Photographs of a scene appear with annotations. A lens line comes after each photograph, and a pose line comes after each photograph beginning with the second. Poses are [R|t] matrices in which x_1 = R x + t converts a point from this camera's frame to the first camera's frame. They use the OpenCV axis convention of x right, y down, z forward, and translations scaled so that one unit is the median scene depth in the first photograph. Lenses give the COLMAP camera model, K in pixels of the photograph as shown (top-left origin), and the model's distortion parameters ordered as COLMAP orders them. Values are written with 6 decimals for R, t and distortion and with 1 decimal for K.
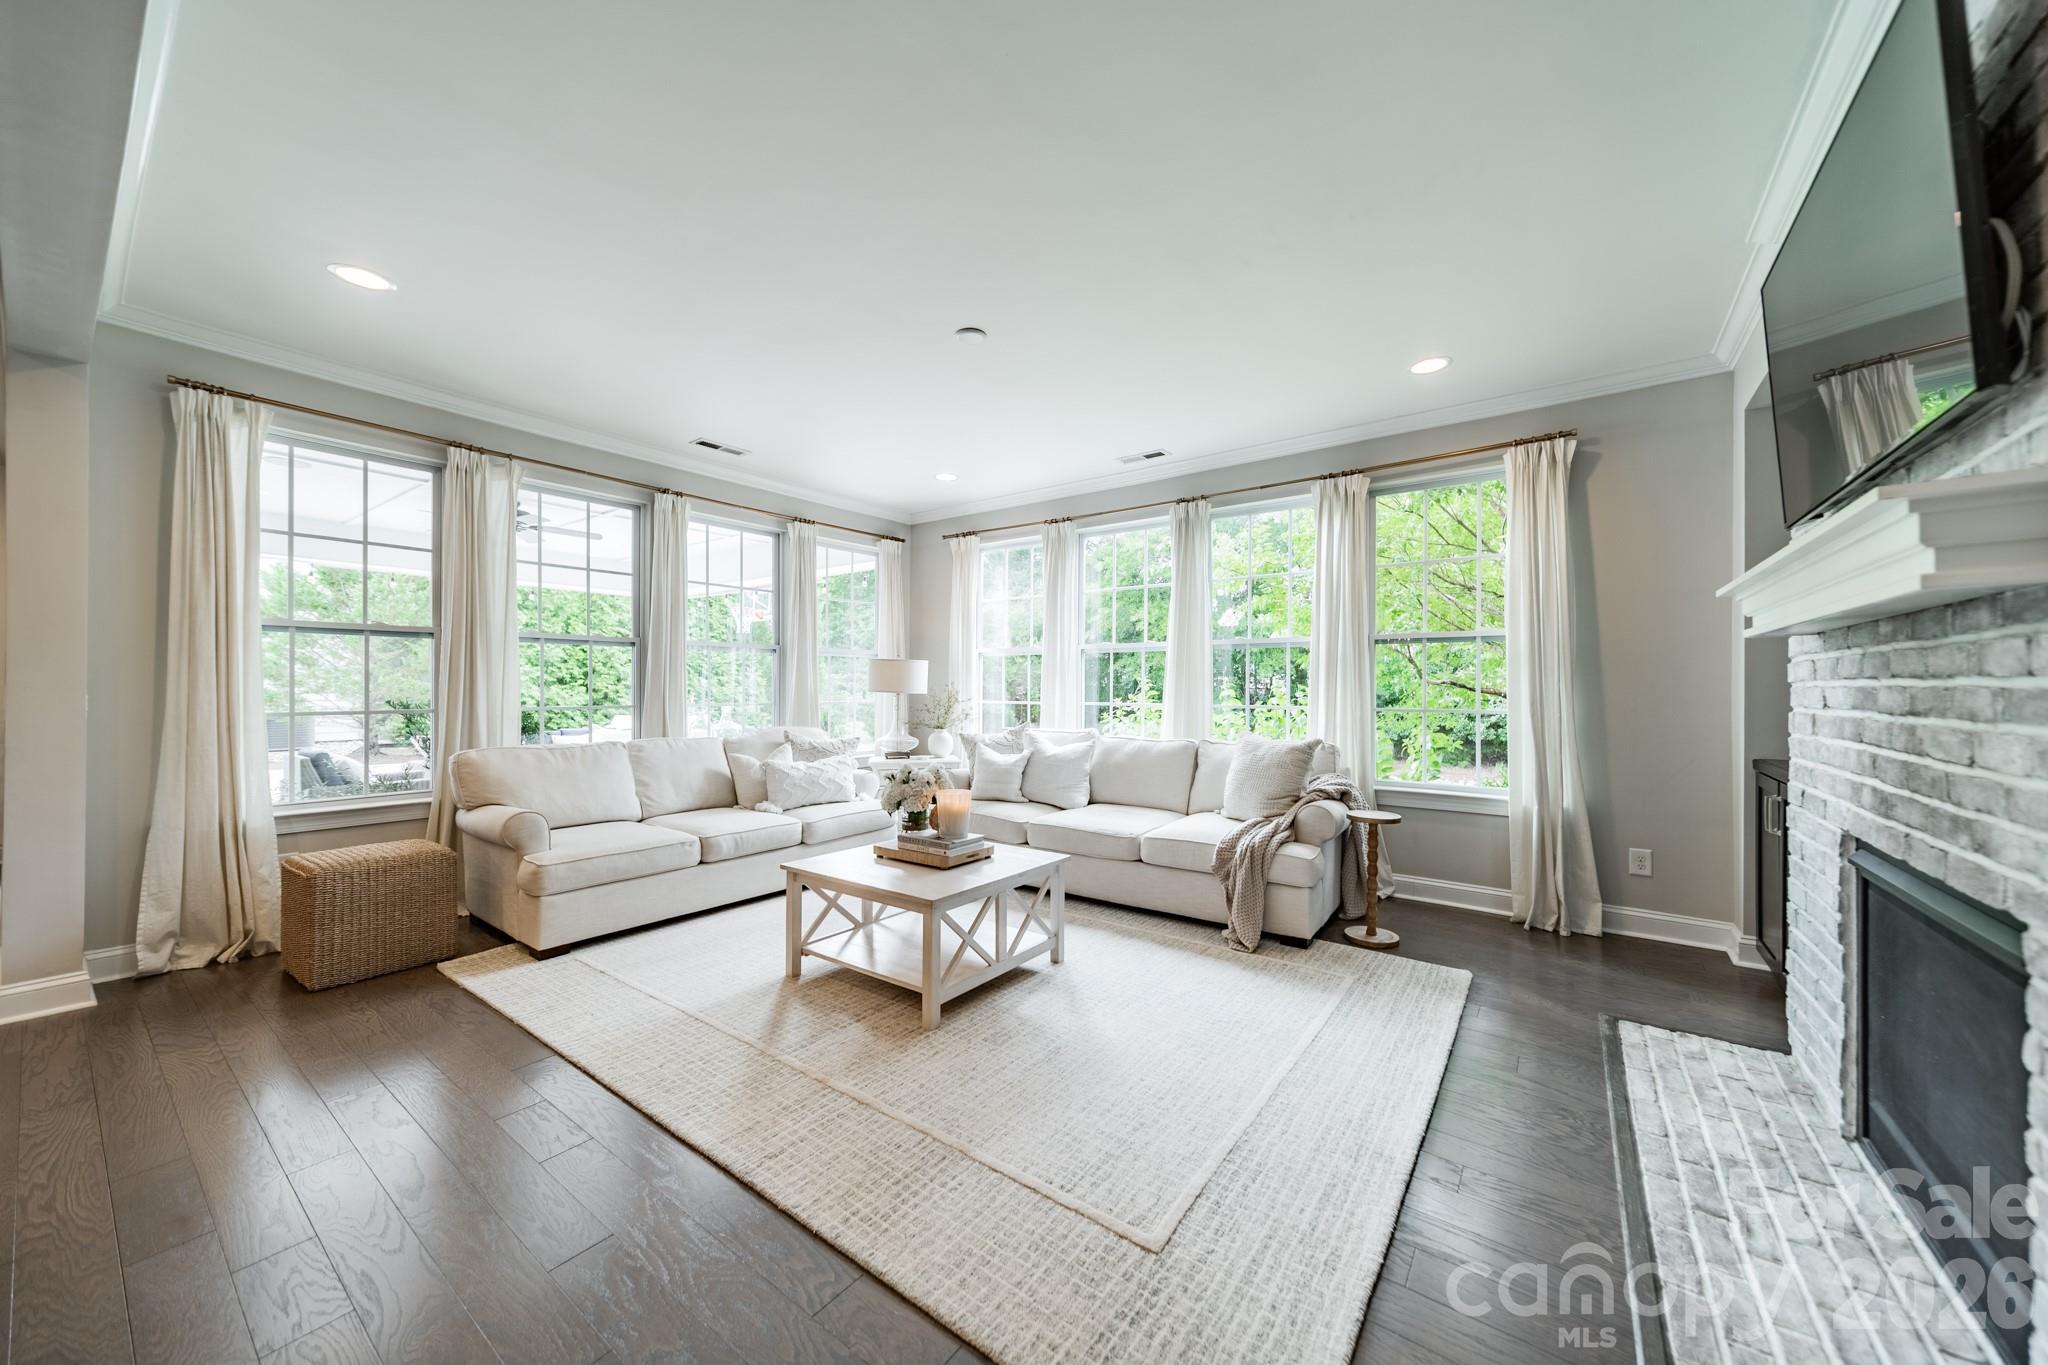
lens RADIAL K [[728.7, 0, 1030.4], [0, 728.7, 680.3], [0, 0, 1]] dist [0.008492, 0.000230]
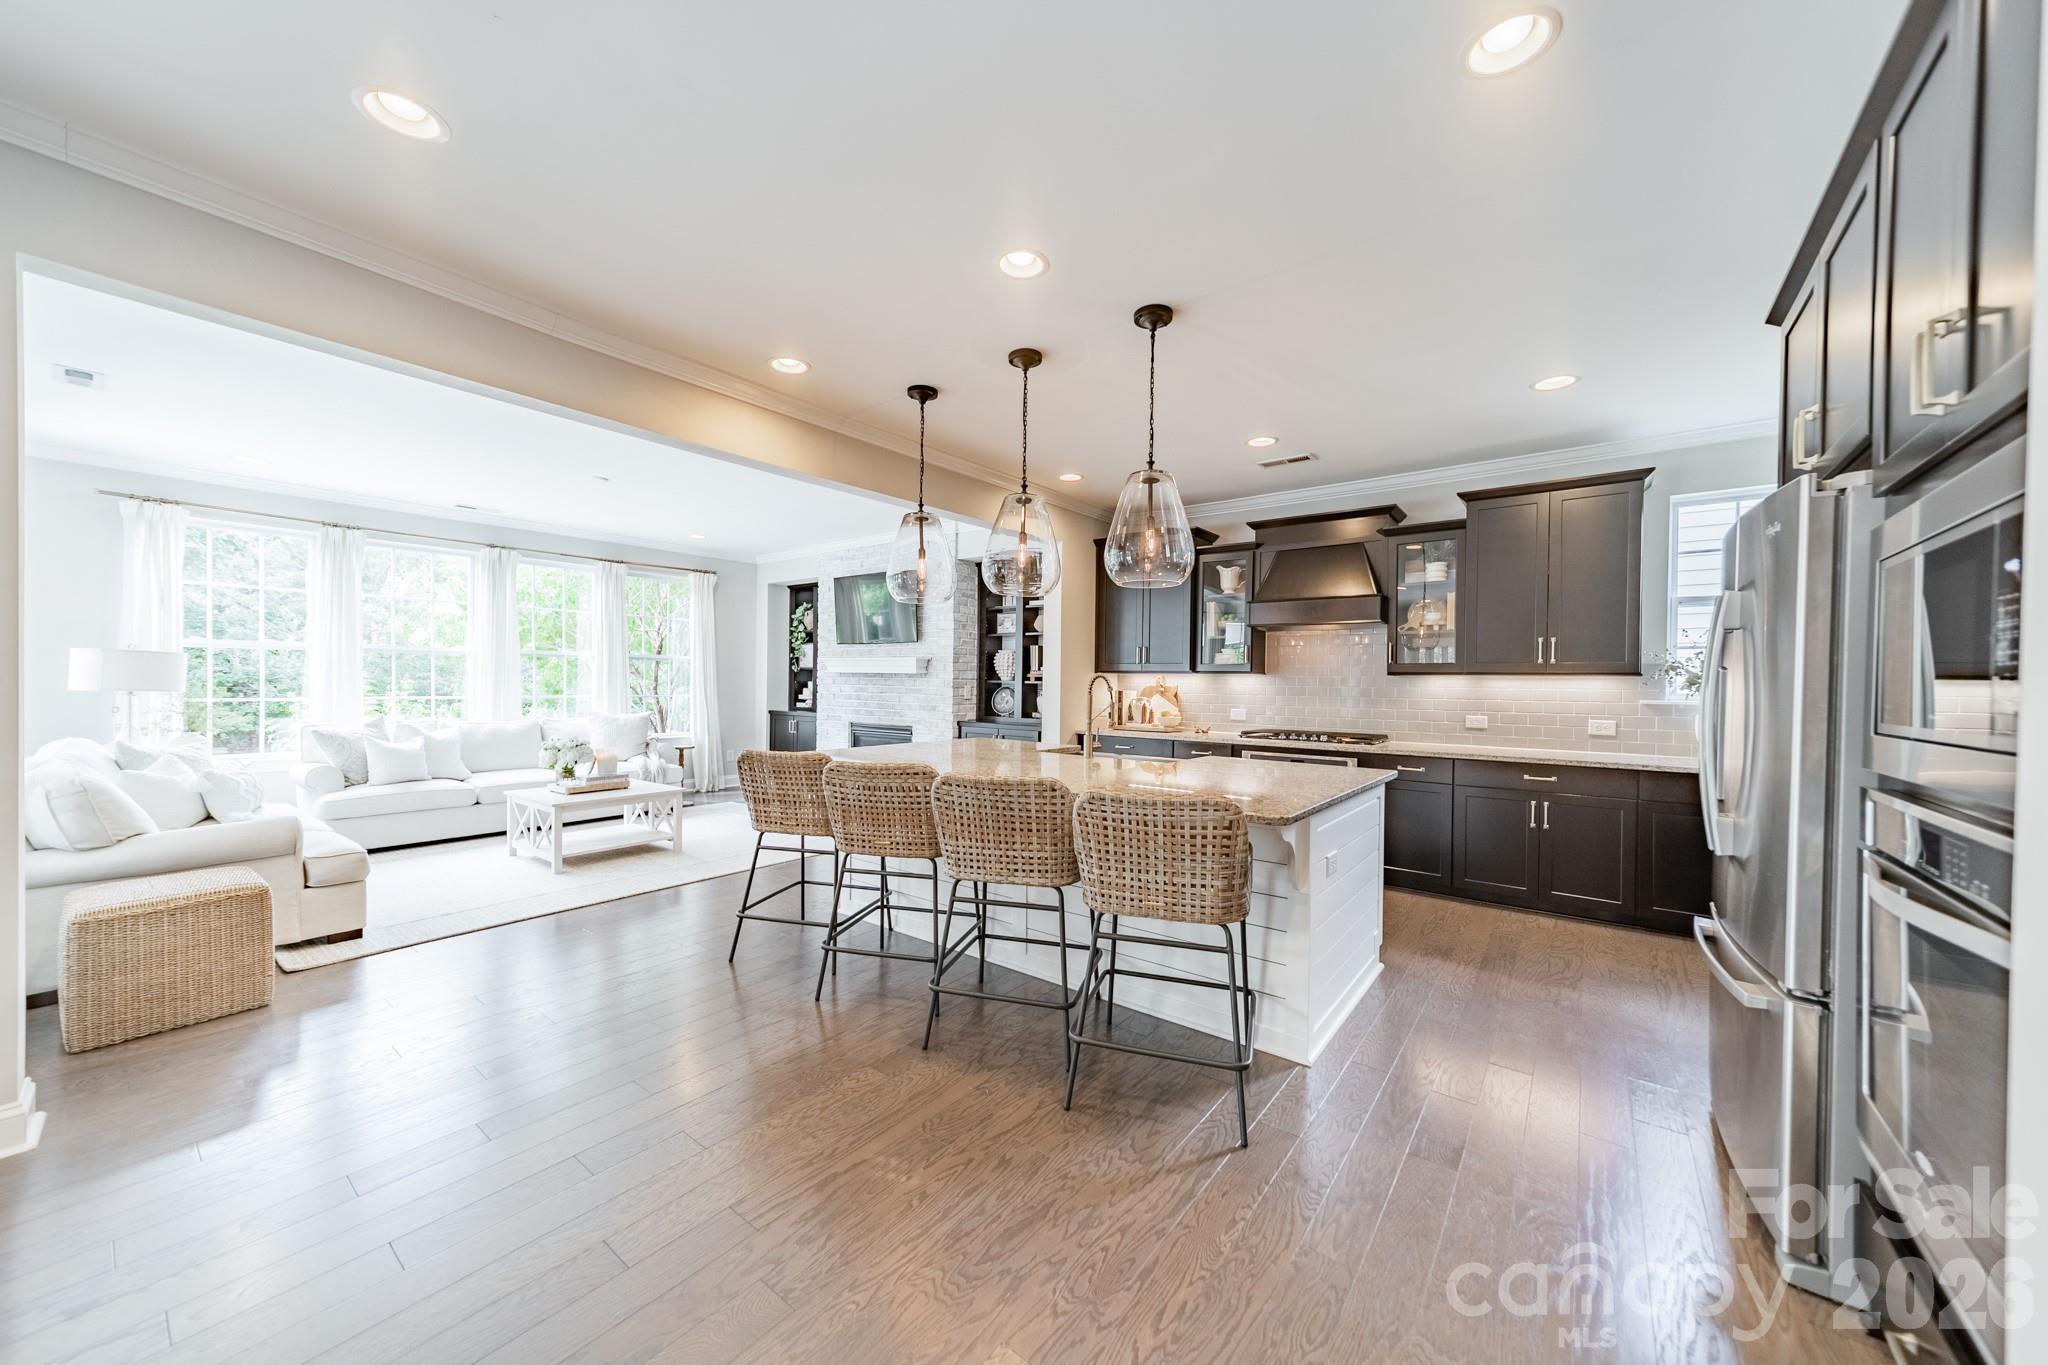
lens RADIAL K [[728.7, 0, 1036.3], [0, 728.7, 684.1], [0, 0, 1]] dist [0.008492, 0.000230]
pose [[0.014298, -0.009255, 0.999855, -1.862790], [-0.019993, 0.999755, 0.009540, -0.038804], [-0.999698, -0.020127, 0.014110, -0.045457]]
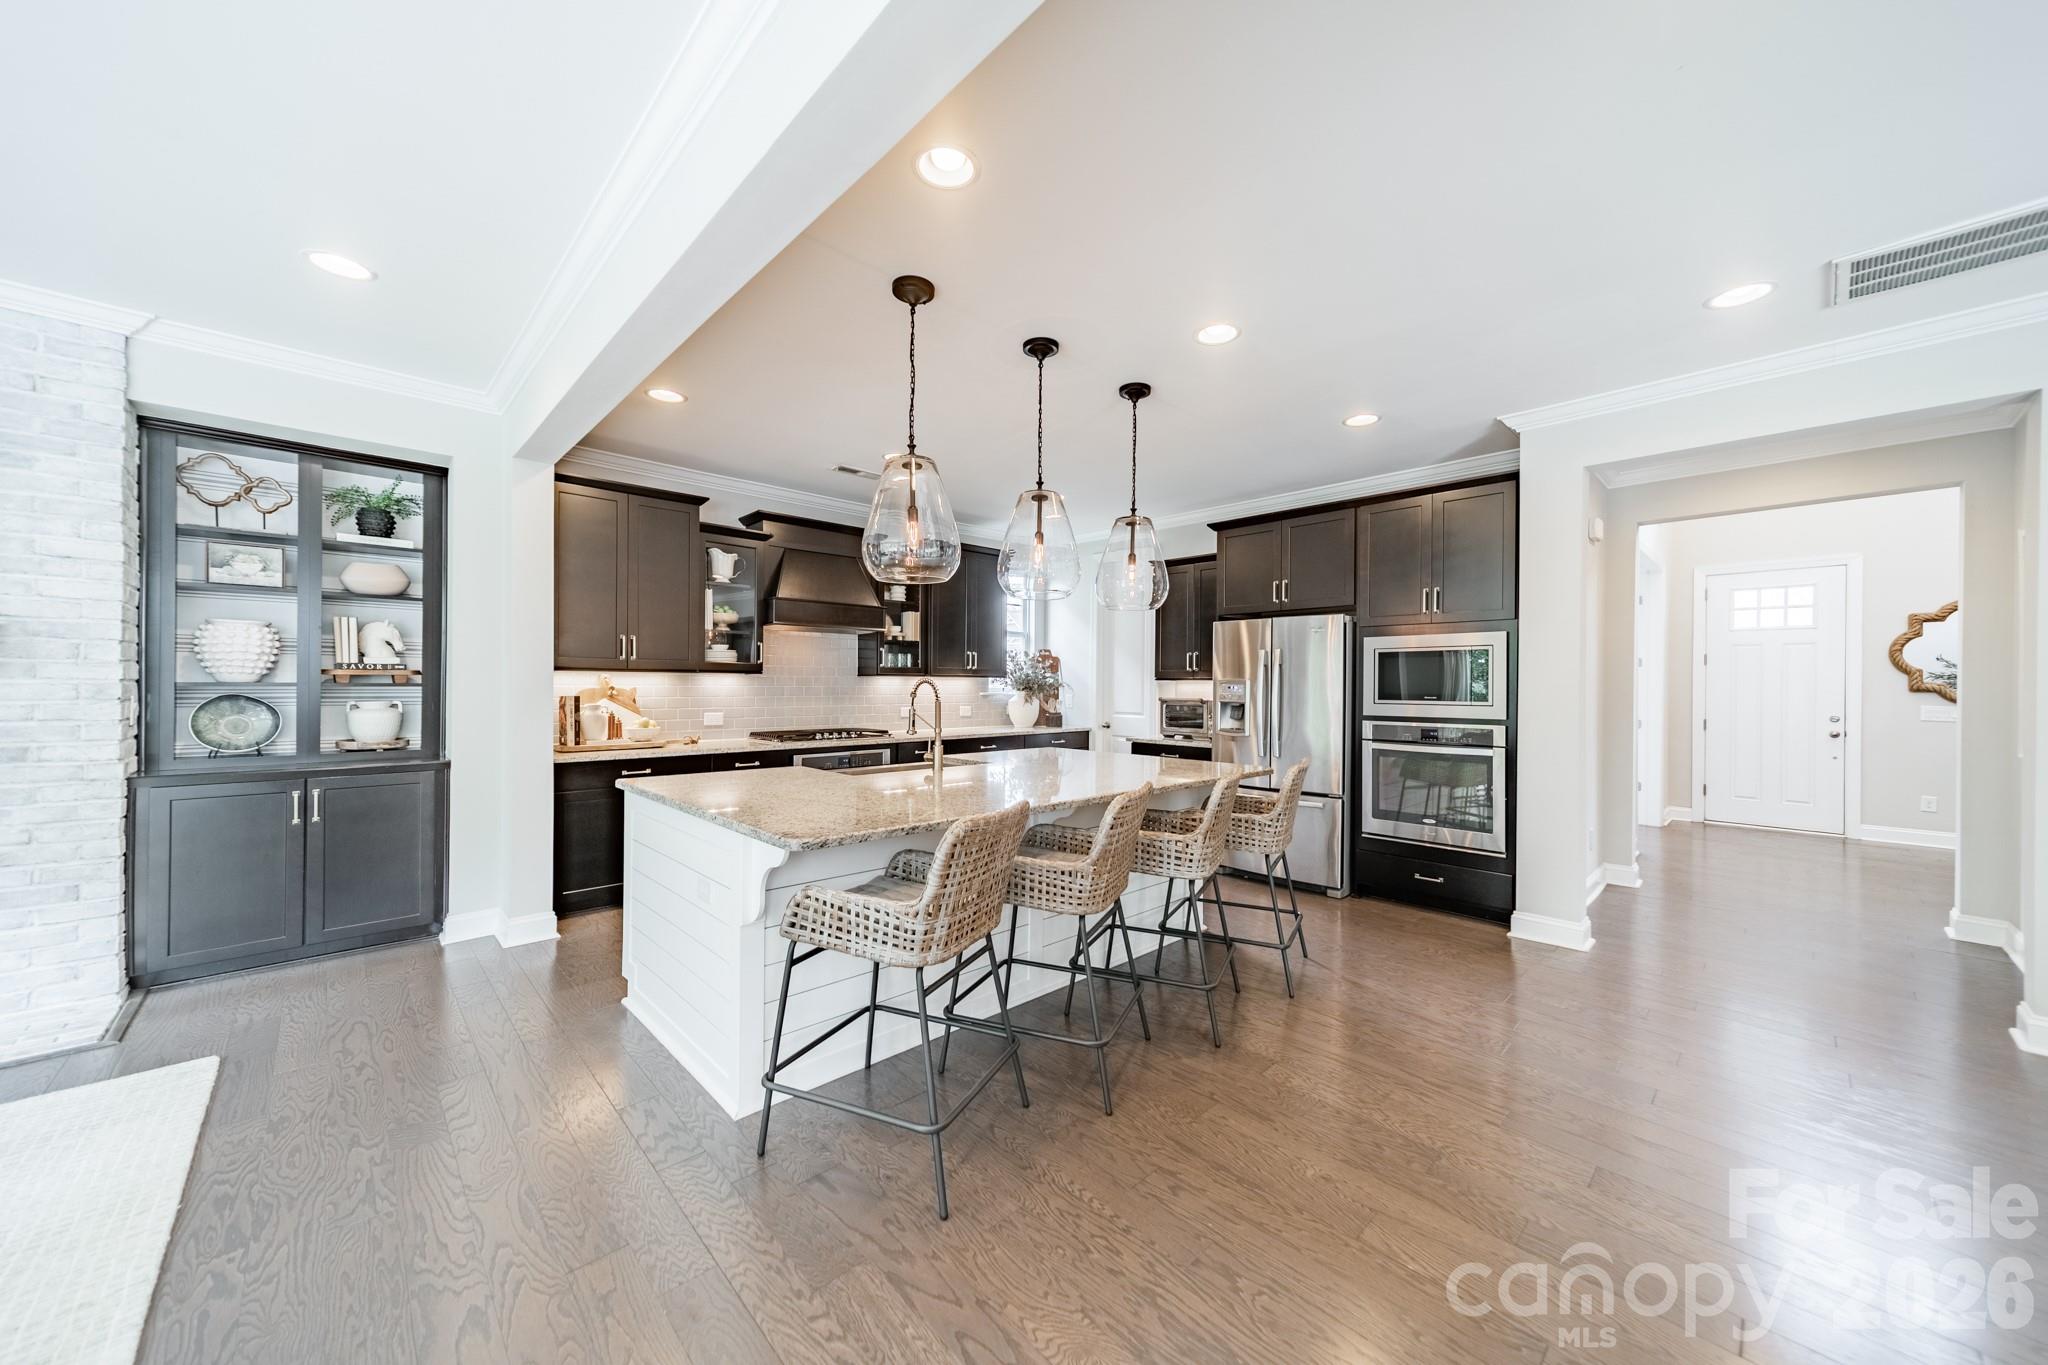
lens RADIAL K [[728.7, 0, 1027.9], [0, 728.7, 680.6], [0, 0, 1]] dist [0.008492, 0.000230]
pose [[-0.985276, -0.011246, 0.170602, -0.933786], [-0.013258, 0.999855, -0.010654, -0.032075], [-0.170458, -0.012758, -0.985282, 1.004122]]
